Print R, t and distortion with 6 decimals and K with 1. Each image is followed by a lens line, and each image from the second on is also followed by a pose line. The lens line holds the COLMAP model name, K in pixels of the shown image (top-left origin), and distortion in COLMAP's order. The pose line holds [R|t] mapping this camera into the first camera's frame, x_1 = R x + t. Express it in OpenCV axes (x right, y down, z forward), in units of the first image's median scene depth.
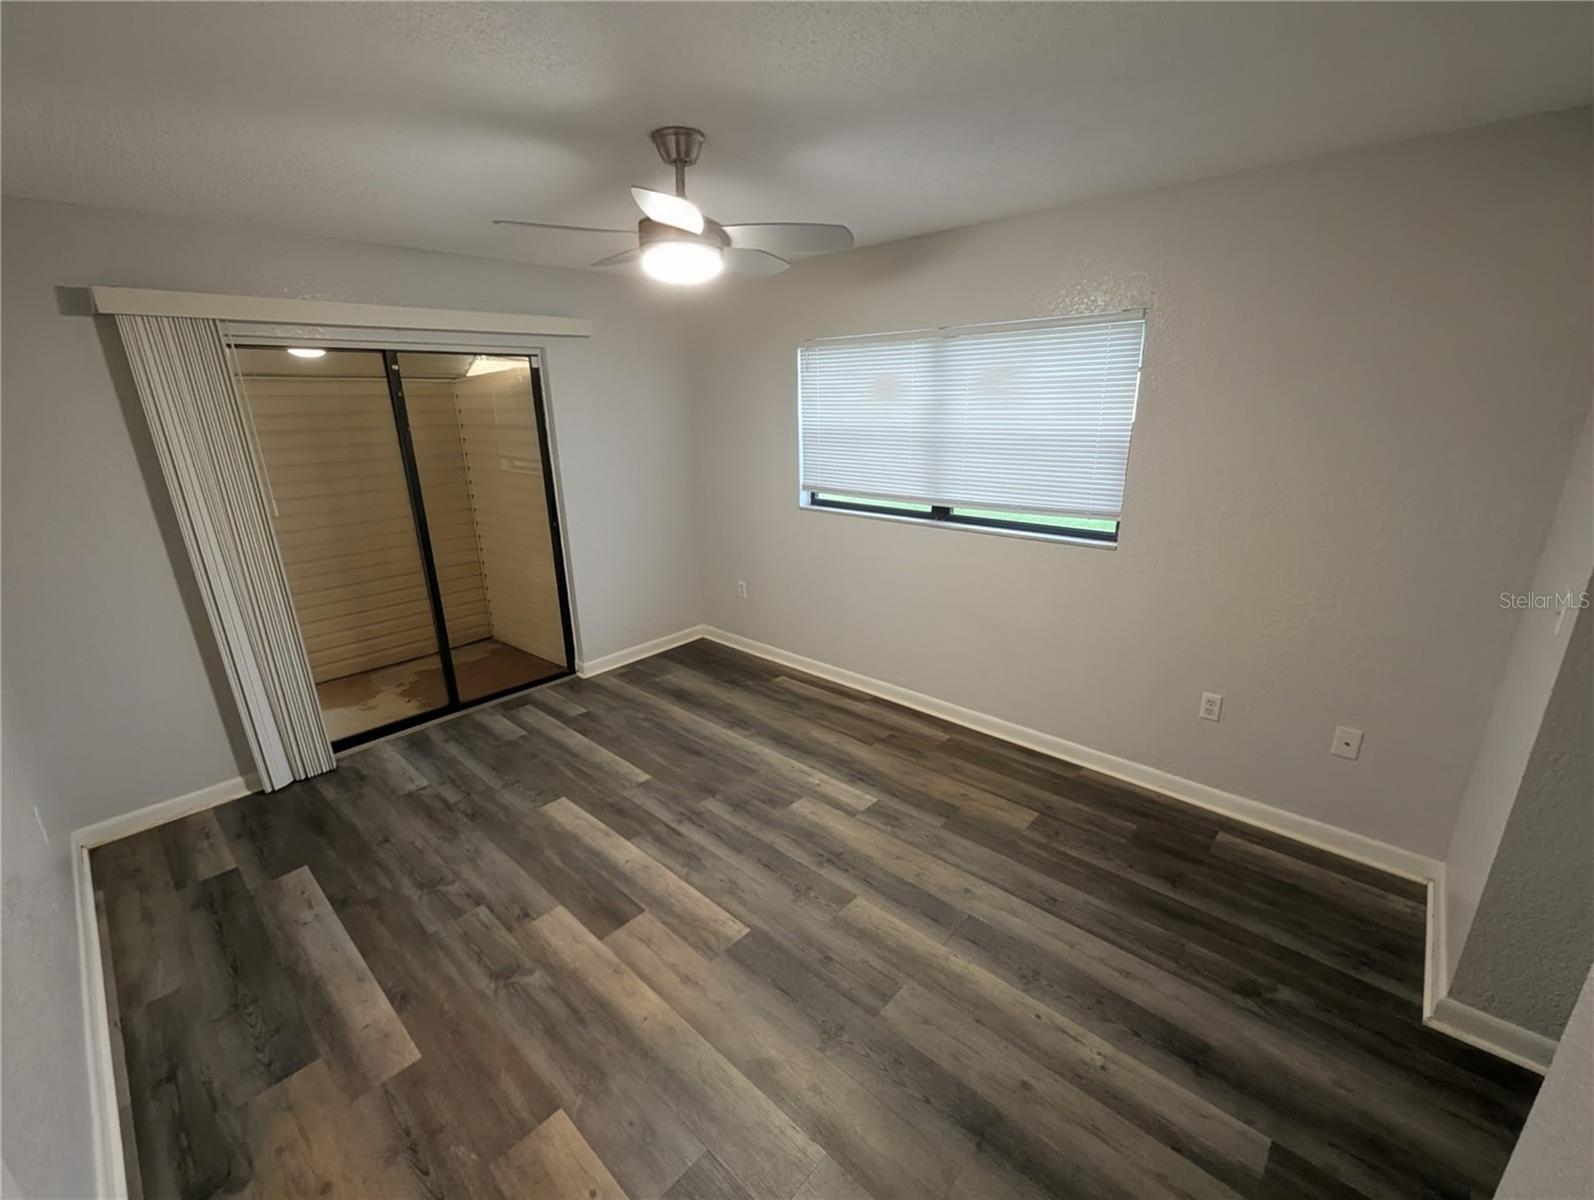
lens RADIAL K [[668.2, 0, 790.4], [0, 668.2, 607.4], [0, 0, 1]] dist [0.002022, 0.000590]
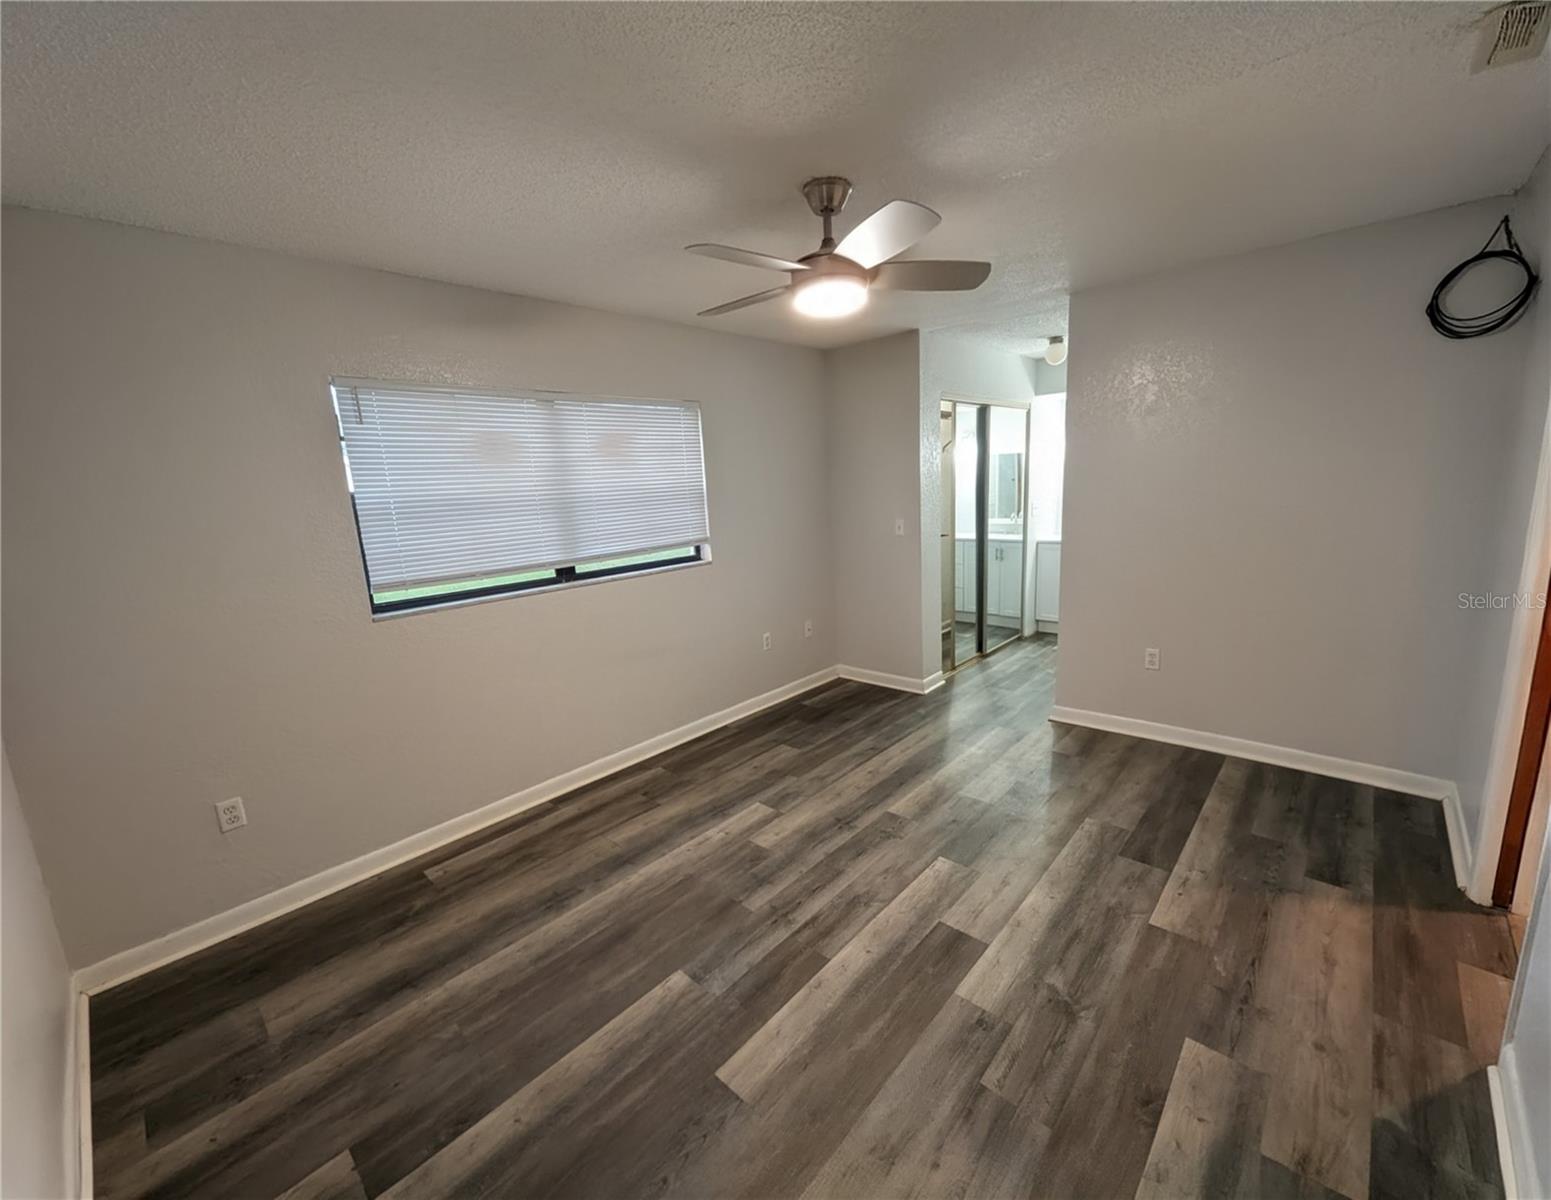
lens RADIAL K [[633.4, 0, 775.2], [0, 633.4, 607.9], [0, 0, 1]] dist [-0.001151, -0.000199]
pose [[-0.005364, -0.178831, 0.983865, -0.932449], [0.348534, 0.921850, 0.169459, -0.194198], [-0.937281, 0.343820, 0.057383, 0.894374]]
